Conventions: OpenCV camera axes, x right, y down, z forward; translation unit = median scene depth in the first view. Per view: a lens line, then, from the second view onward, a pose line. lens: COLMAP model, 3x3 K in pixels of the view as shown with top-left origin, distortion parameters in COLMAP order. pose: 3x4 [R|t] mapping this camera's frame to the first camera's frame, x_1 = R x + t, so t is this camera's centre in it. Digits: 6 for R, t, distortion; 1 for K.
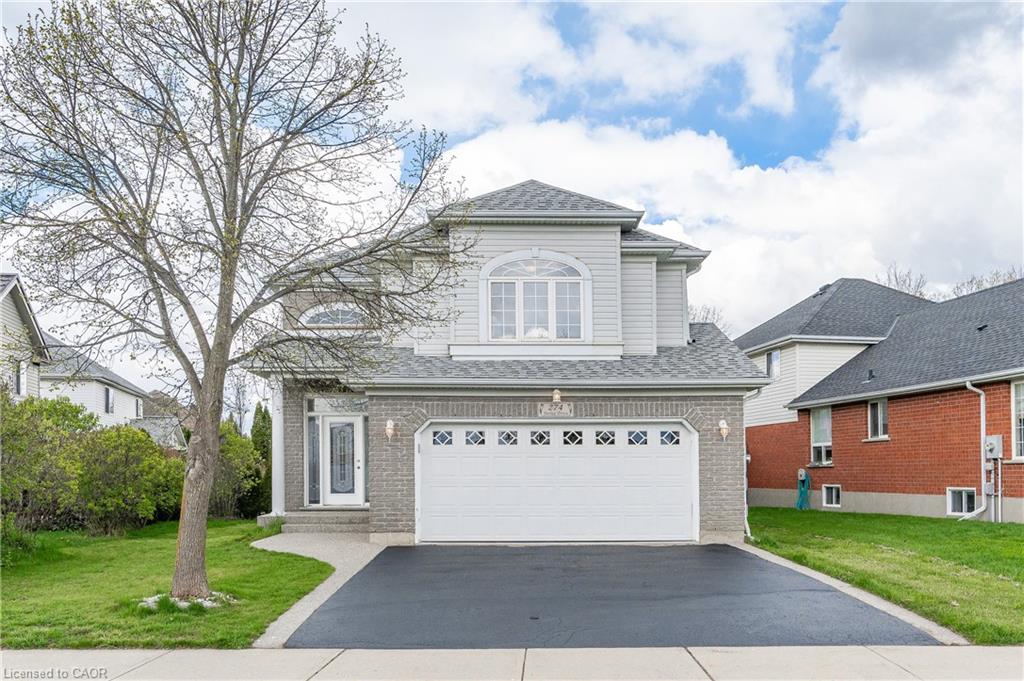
lens RADIAL K [[690.1, 0, 512.0], [0, 690.1, 340.5], [0, 0, 1]] dist [-0.005848, -0.003365]
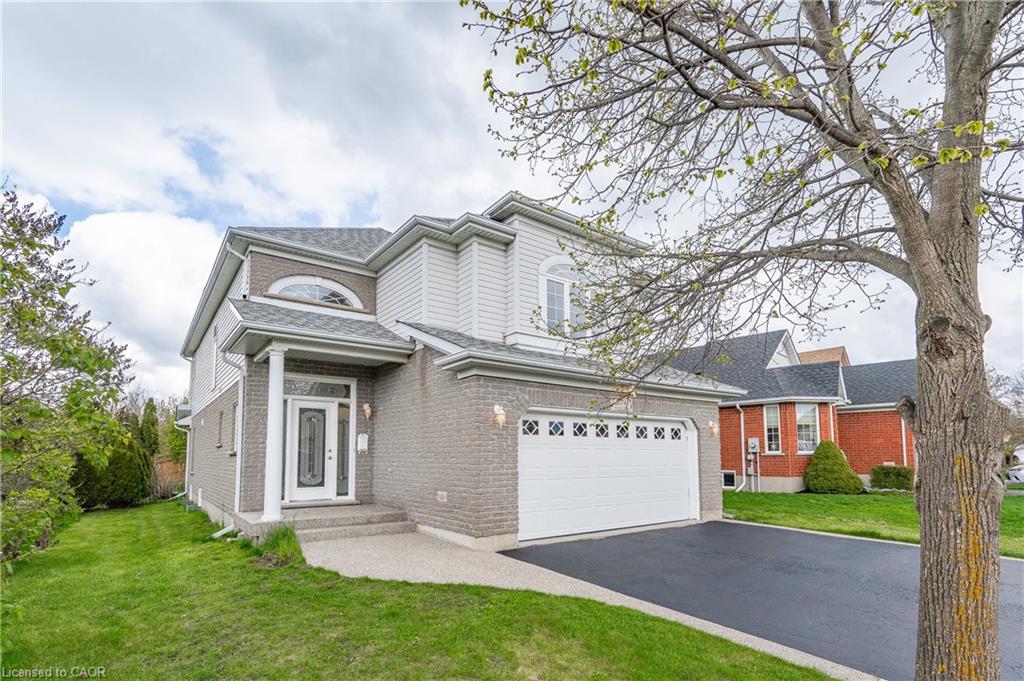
lens RADIAL K [[468.3, 0, 512.0], [0, 468.3, 340.5], [0, 0, 1]] dist [0.001062, 0.000065]
pose [[0.810539, 0.145728, 0.567265, -0.503034], [-0.125984, 0.989259, -0.074123, 0.074141], [-0.571974, -0.011386, 0.820193, 0.486106]]
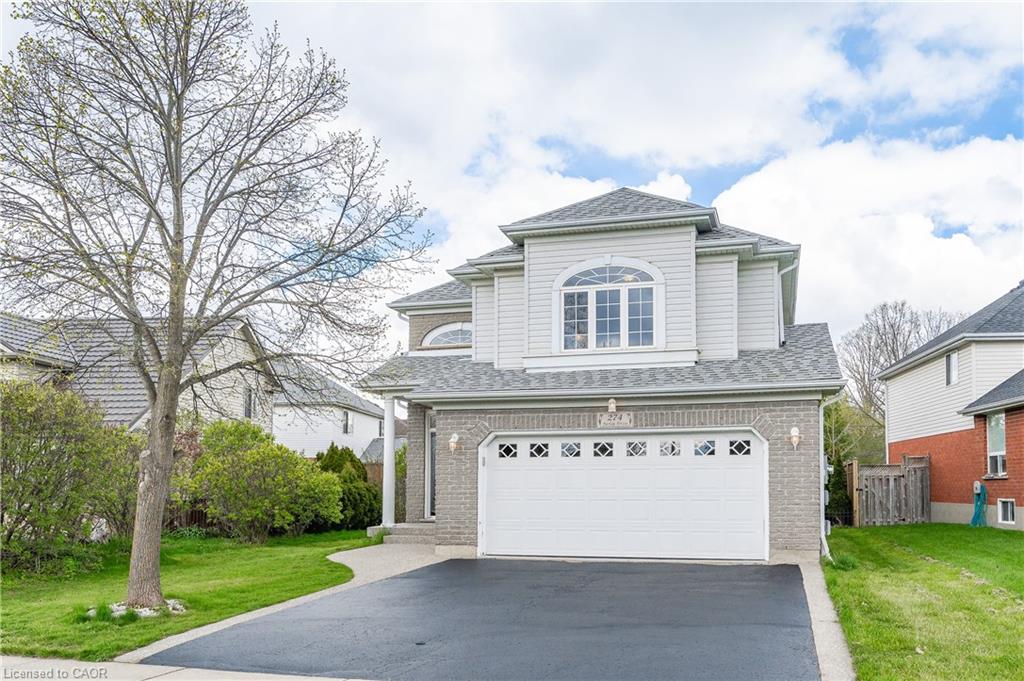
lens RADIAL K [[675.9, 0, 511.2], [0, 675.9, 346.7], [0, 0, 1]] dist [-0.004432, 0.000679]
pose [[0.976733, -0.044203, -0.209856, 0.120391], [0.041330, 0.998982, -0.018060, 0.008900], [0.210440, 0.008967, 0.977566, 0.045715]]
